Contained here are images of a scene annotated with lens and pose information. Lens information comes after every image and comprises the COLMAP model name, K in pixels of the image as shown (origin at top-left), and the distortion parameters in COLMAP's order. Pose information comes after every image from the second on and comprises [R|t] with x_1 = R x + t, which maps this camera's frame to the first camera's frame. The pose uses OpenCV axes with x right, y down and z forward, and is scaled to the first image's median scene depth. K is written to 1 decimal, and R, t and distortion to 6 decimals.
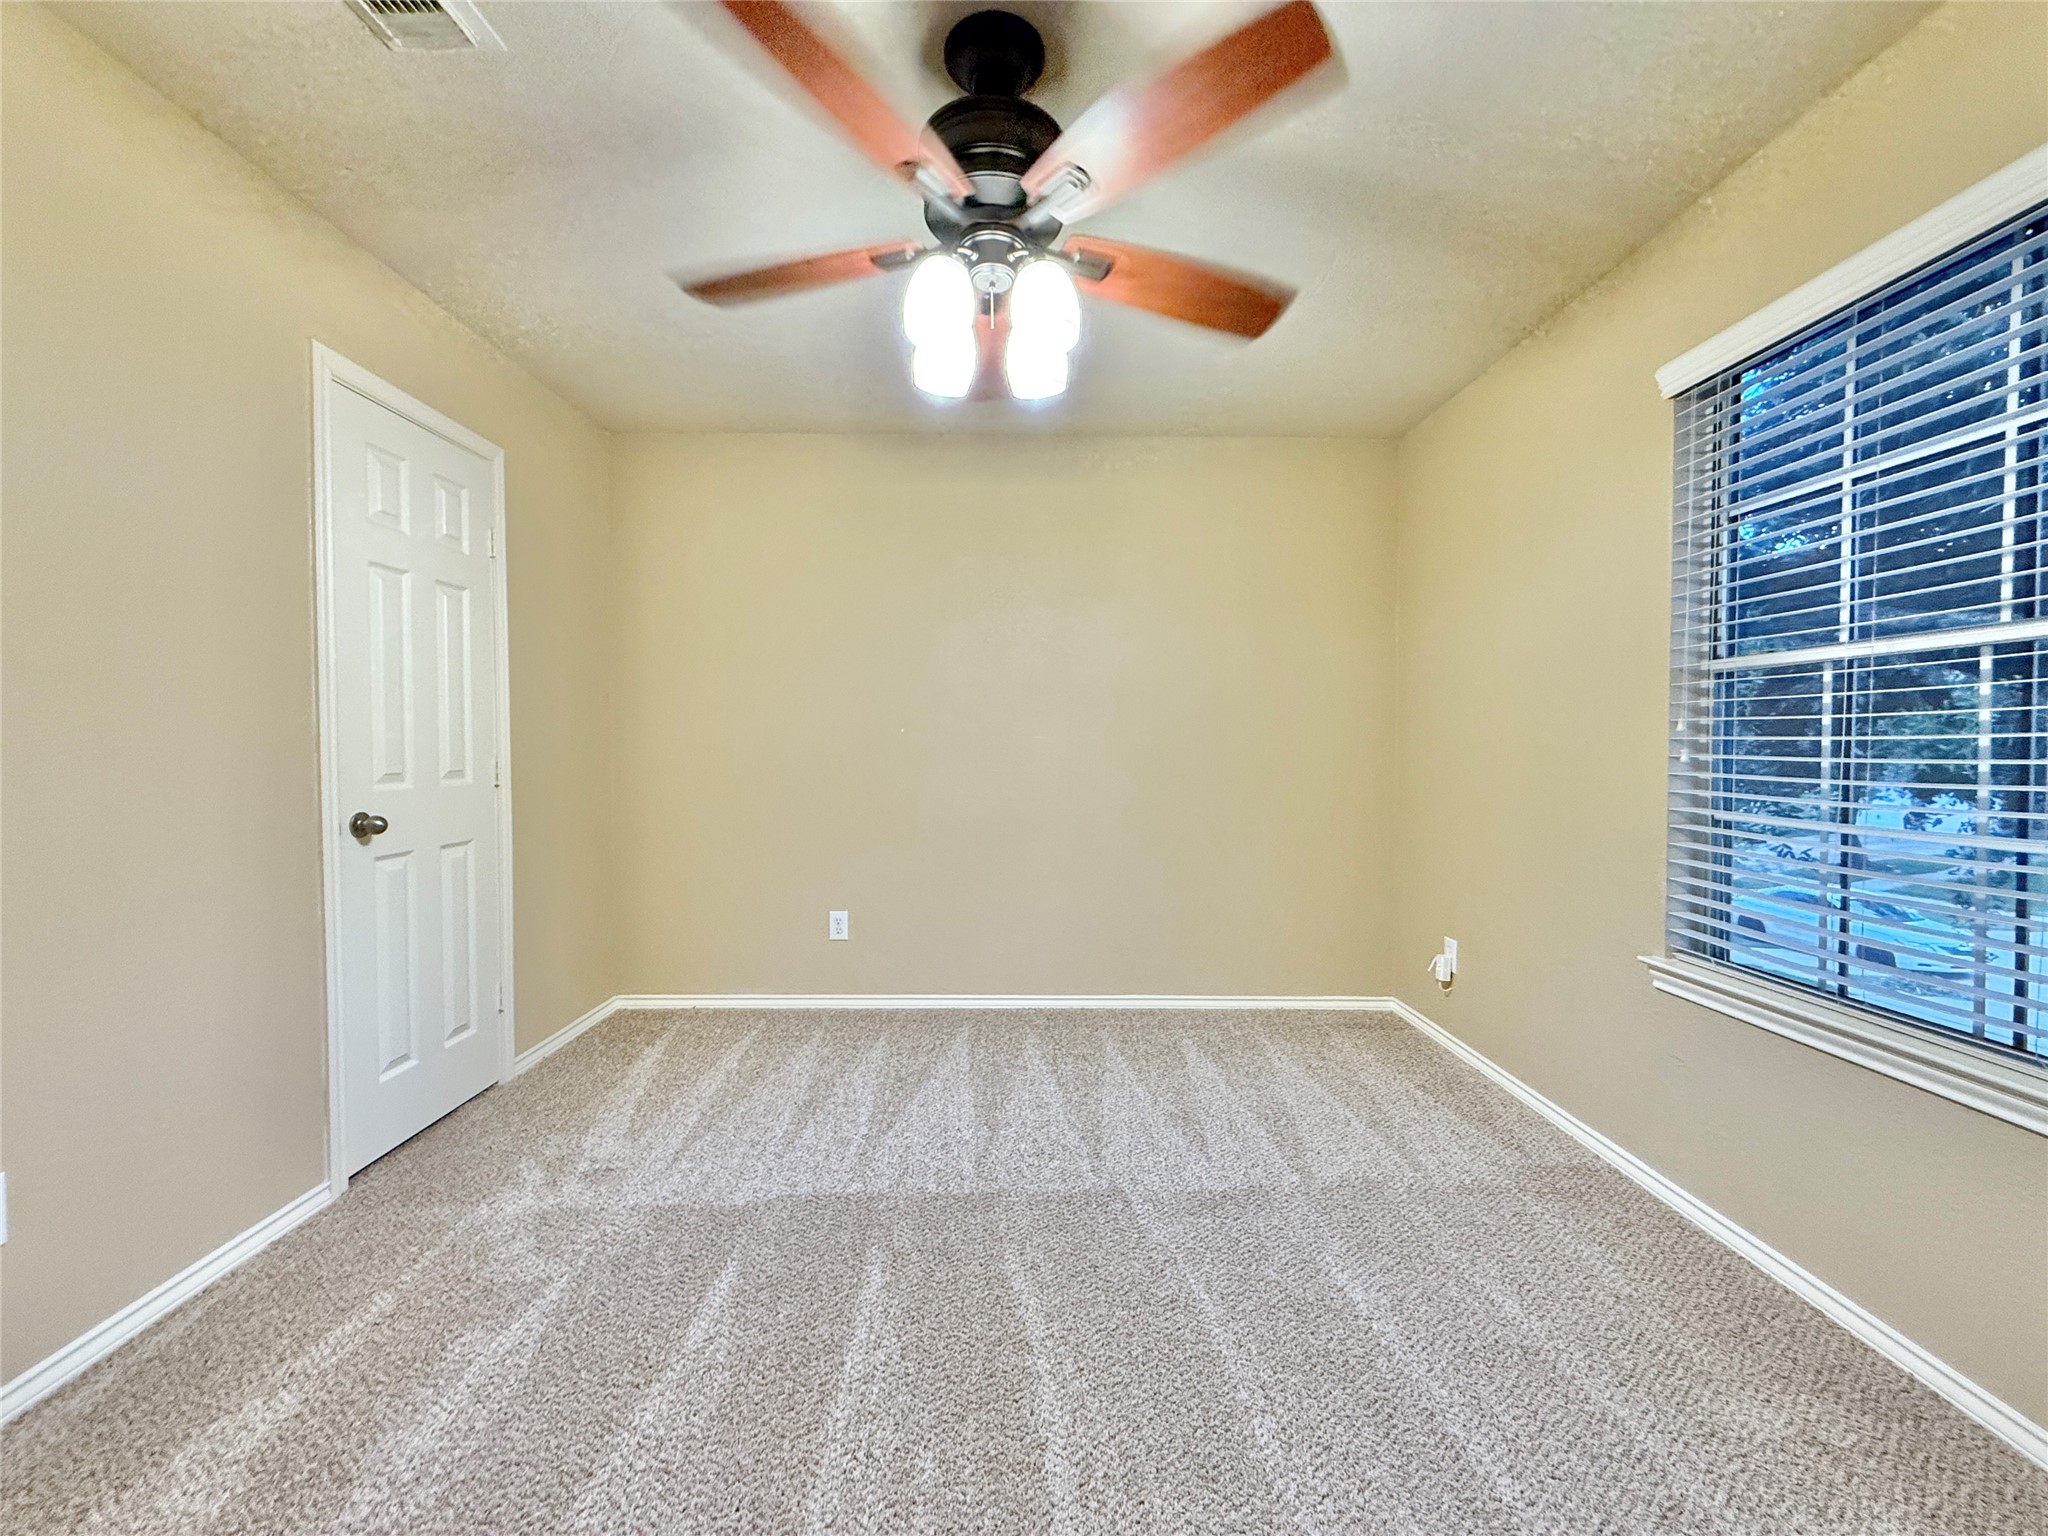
lens RADIAL K [[815.8, 0, 1024.0], [0, 815.8, 768.0], [0, 0, 1]] dist [-0.000726, 0.000355]
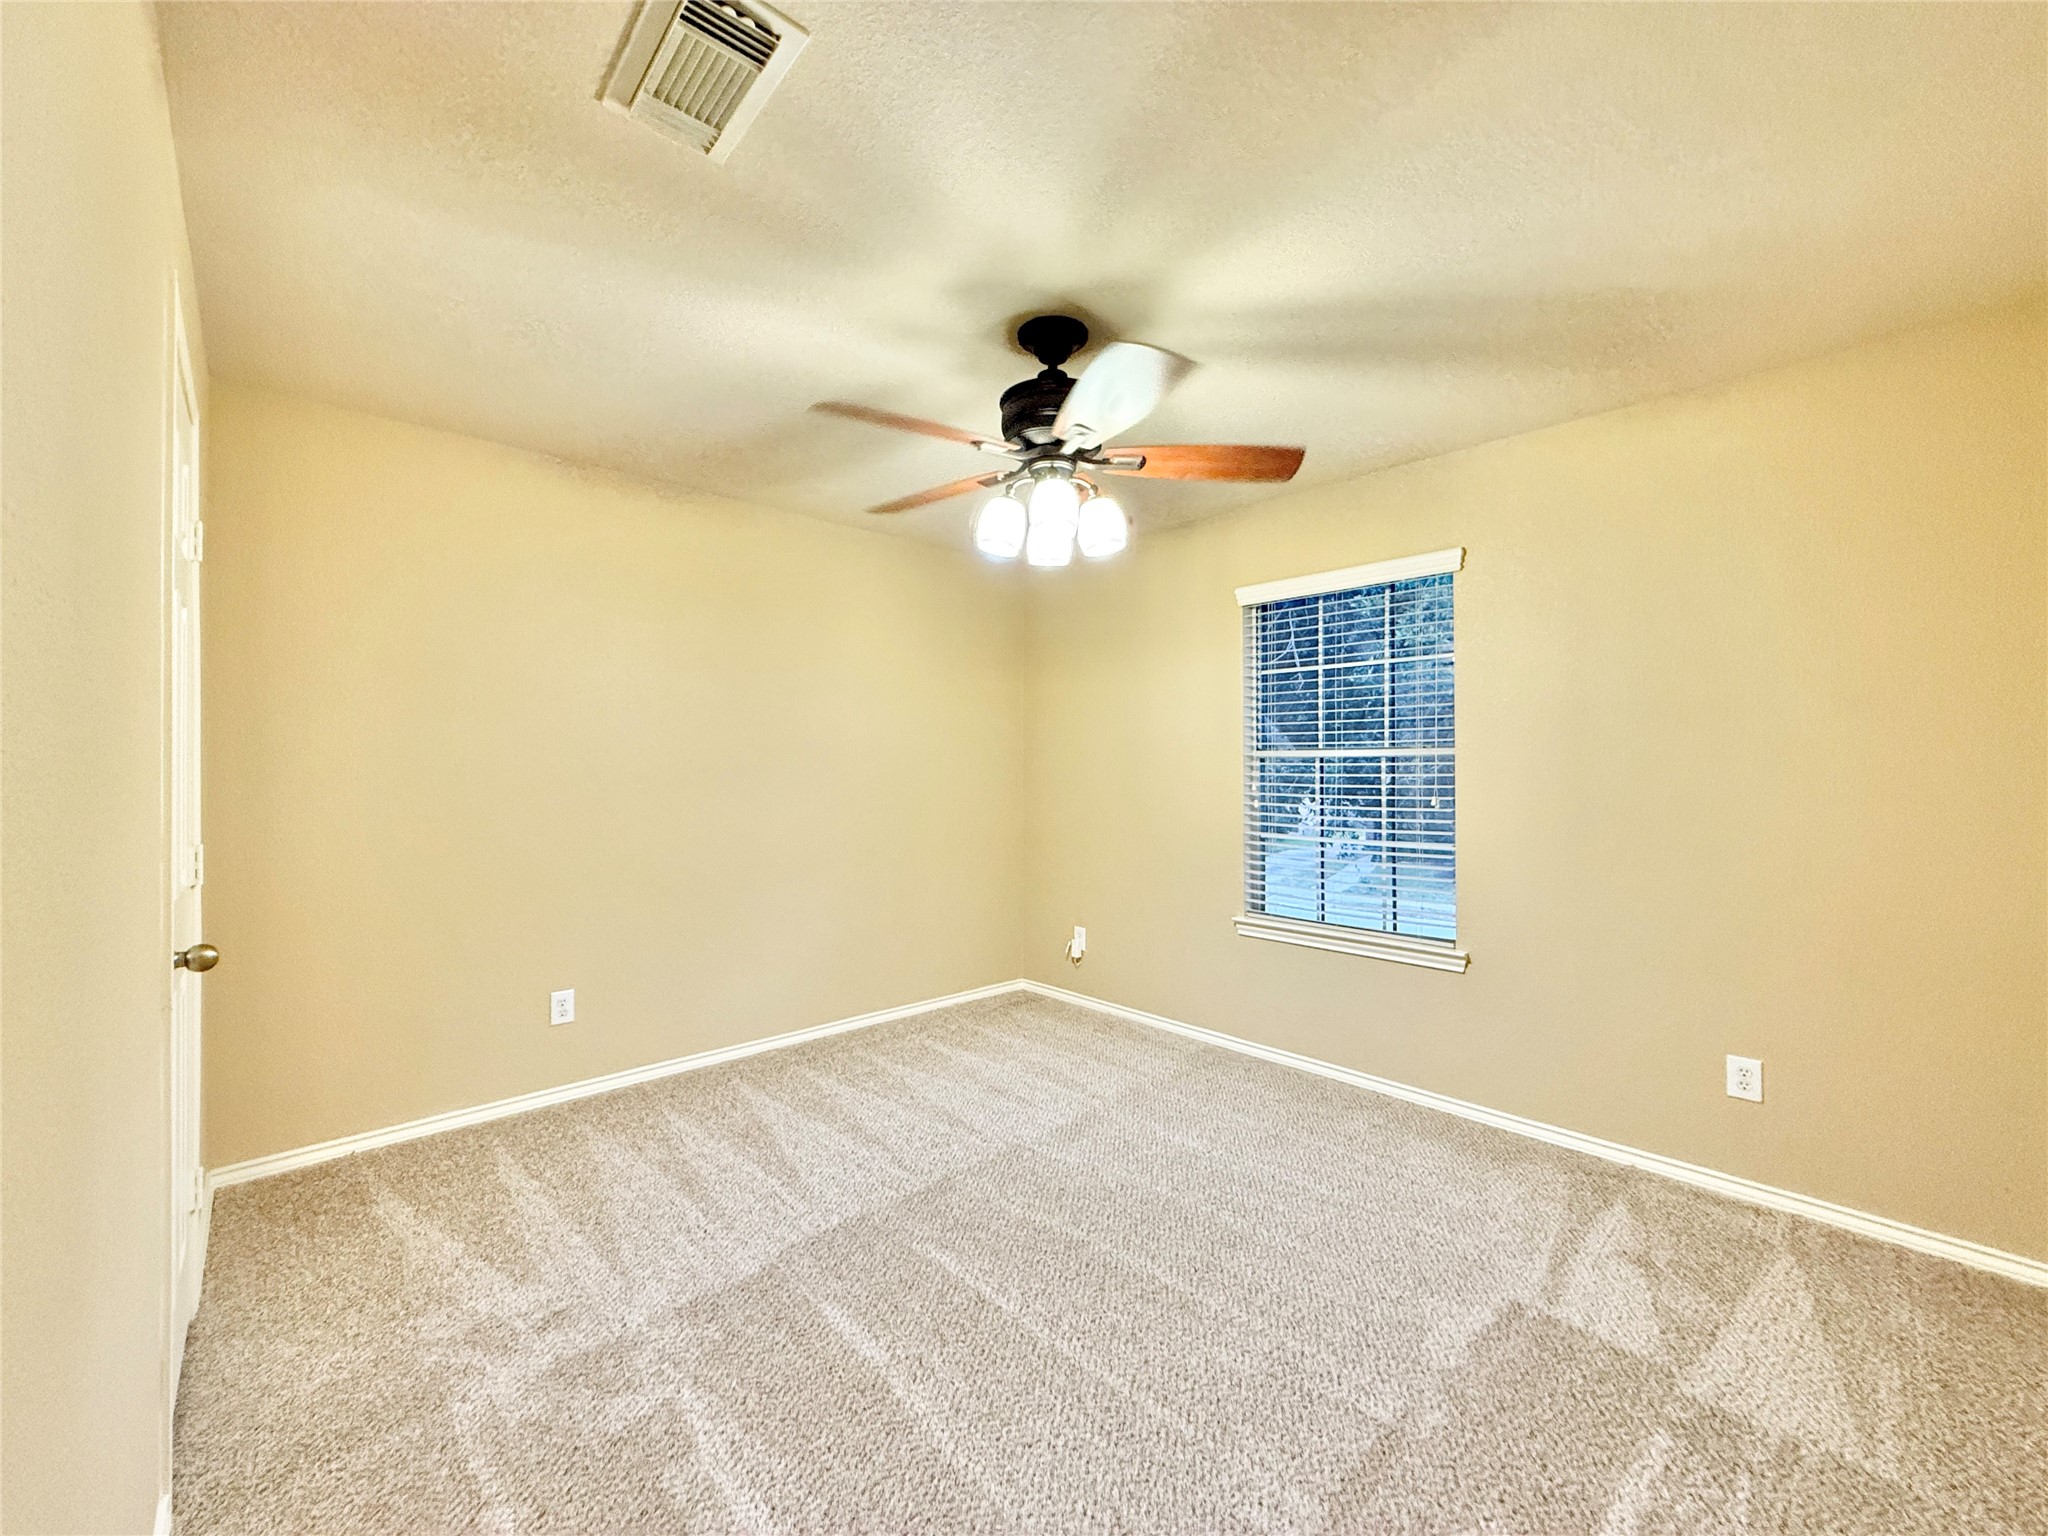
lens RADIAL K [[815.8, 0, 1024.0], [0, 815.8, 768.0], [0, 0, 1]] dist [-0.000726, 0.000355]
pose [[0.735246, -0.000894, 0.677800, -0.621375], [0.018873, 0.999638, -0.019154, -0.054138], [-0.677538, 0.026875, 0.734997, 0.004484]]
